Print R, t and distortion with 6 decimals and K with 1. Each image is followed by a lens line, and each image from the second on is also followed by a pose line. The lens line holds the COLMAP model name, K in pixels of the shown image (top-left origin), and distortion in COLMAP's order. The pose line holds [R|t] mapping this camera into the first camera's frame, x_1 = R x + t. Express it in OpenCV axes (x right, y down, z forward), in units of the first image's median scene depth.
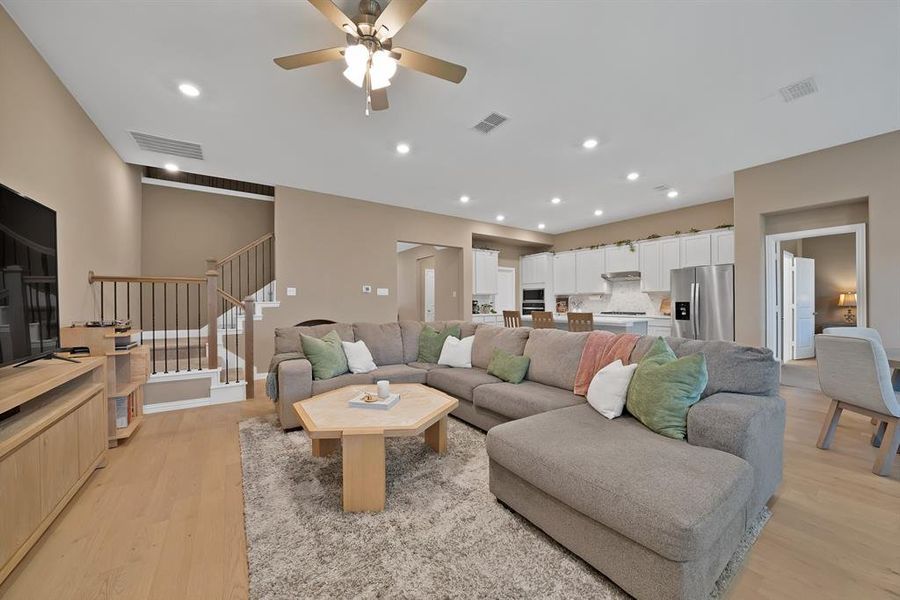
lens RADIAL K [[323.6, 0, 439.3], [0, 323.6, 302.6], [0, 0, 1]] dist [-0.021946, 0.000978]
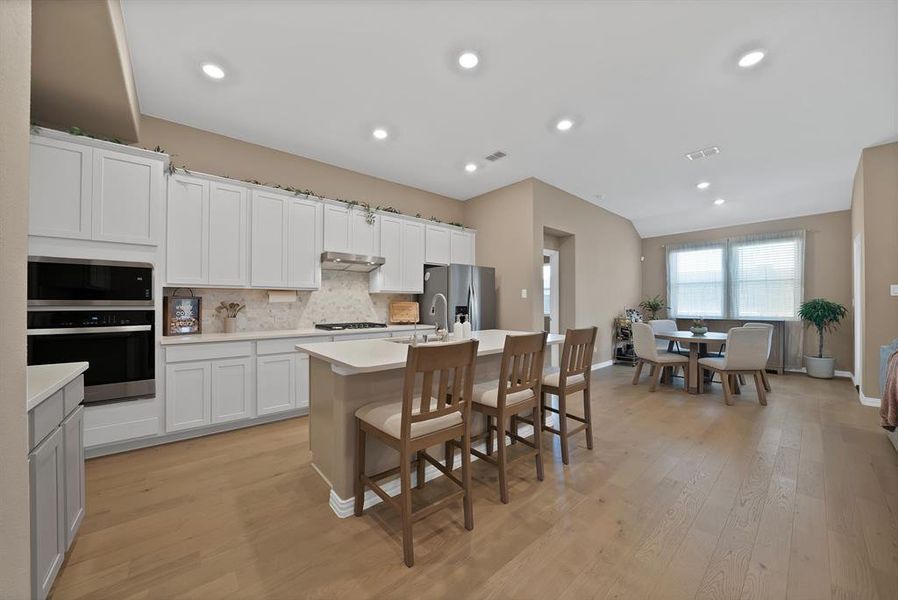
lens RADIAL K [[322.9, 0, 449.1], [0, 322.9, 304.9], [0, 0, 1]] dist [-0.021946, 0.000978]
pose [[-0.131783, 0.000629, 0.991278, -0.033127], [0.001797, 0.999998, -0.000396, -0.003746], [-0.991277, 0.001730, -0.131784, 0.931675]]
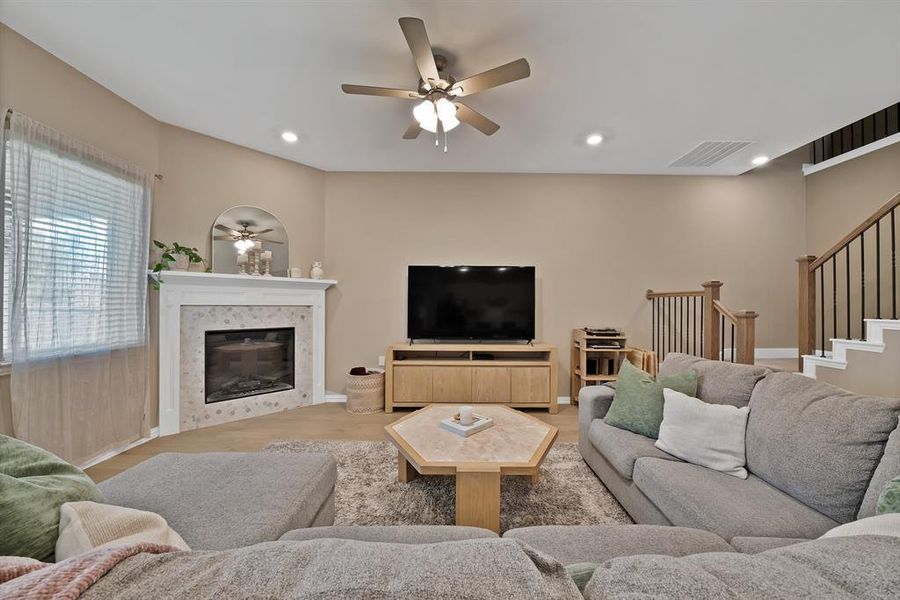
lens RADIAL K [[323.6, 0, 454.9], [0, 323.6, 302.5], [0, 0, 1]] dist [-0.021946, 0.000978]
pose [[-0.544041, -0.004528, -0.839046, 0.215586], [-0.007977, 0.999968, -0.000223, -0.019721], [0.839020, 0.006572, -0.544060, 0.505927]]
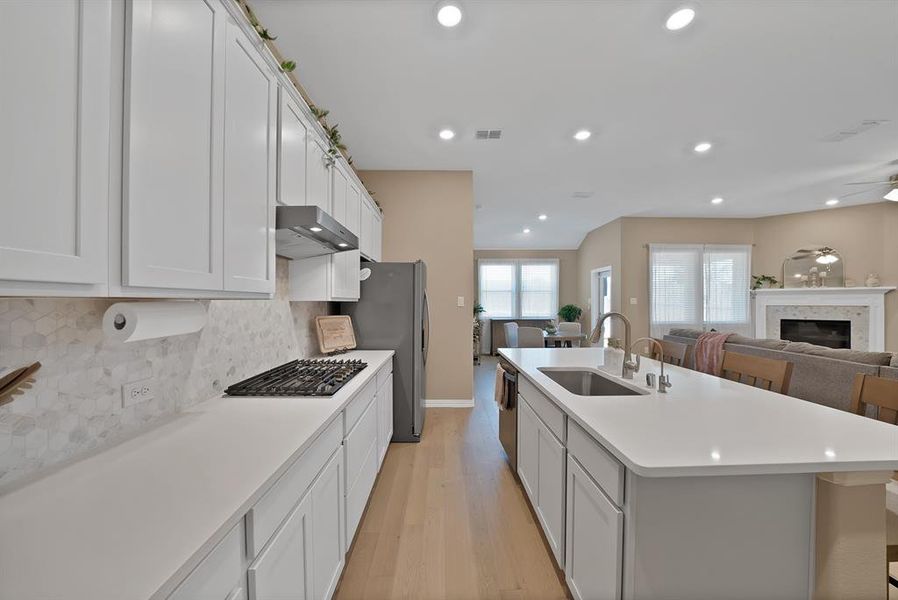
lens RADIAL K [[322.9, 0, 447.2], [0, 322.9, 301.0], [0, 0, 1]] dist [-0.021946, 0.000978]
pose [[-0.843367, 0.004993, 0.537316, 0.335811], [0.004376, 0.999987, -0.002424, -0.027797], [-0.537321, 0.000307, -0.843378, 1.204661]]
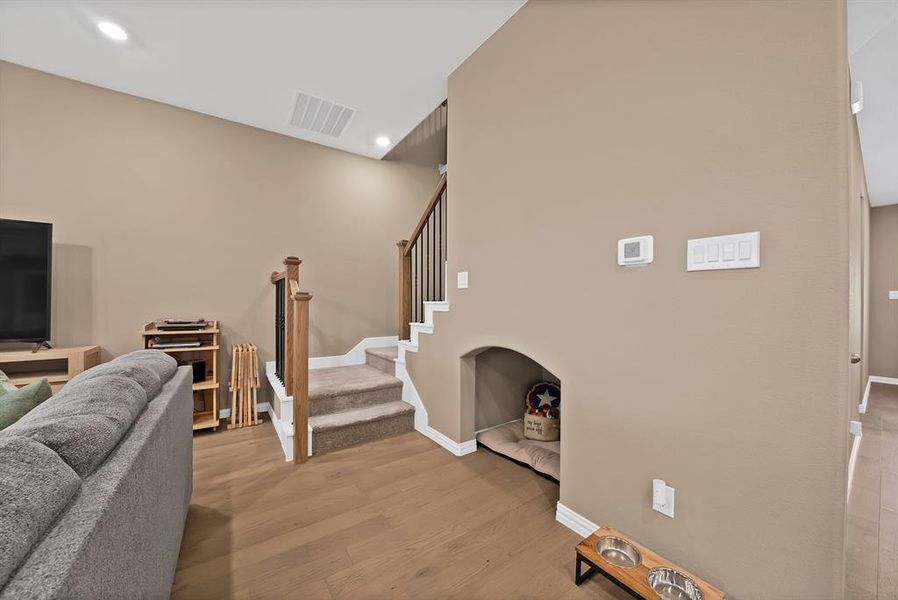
lens RADIAL K [[322.9, 0, 449.7], [0, 322.9, 302.7], [0, 0, 1]] dist [-0.021946, 0.000978]
pose [[0.040524, 0.001094, -0.999178, 0.009399], [-0.010466, 0.999945, 0.000670, -0.001253], [0.999124, 0.010430, 0.040533, 0.748653]]
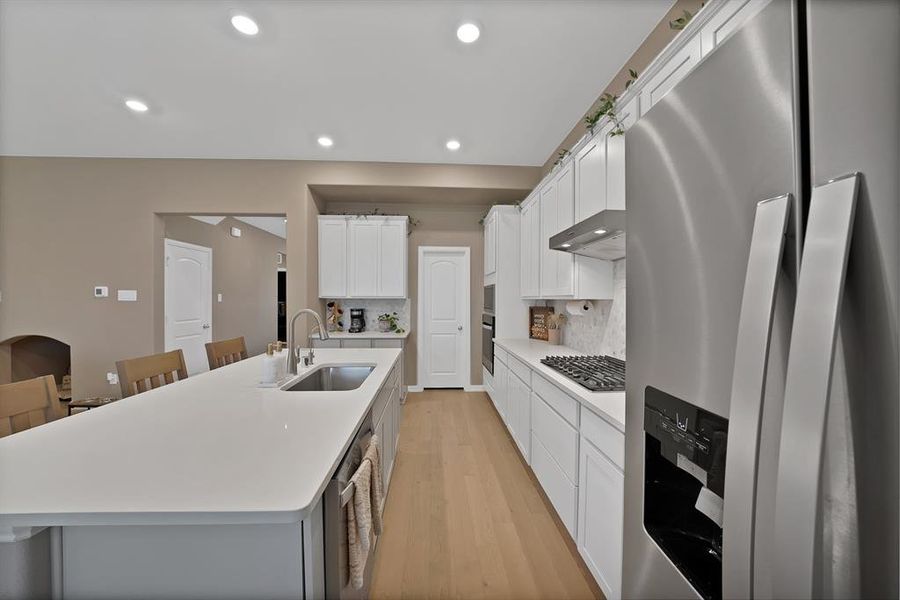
lens RADIAL K [[323.6, 0, 448.0], [0, 323.6, 298.8], [0, 0, 1]] dist [-0.021946, 0.000978]
pose [[0.863884, 0.005699, -0.503659, 0.616547], [-0.008160, 0.999963, -0.002680, -0.027860], [0.503625, 0.006425, 0.863899, 0.705293]]
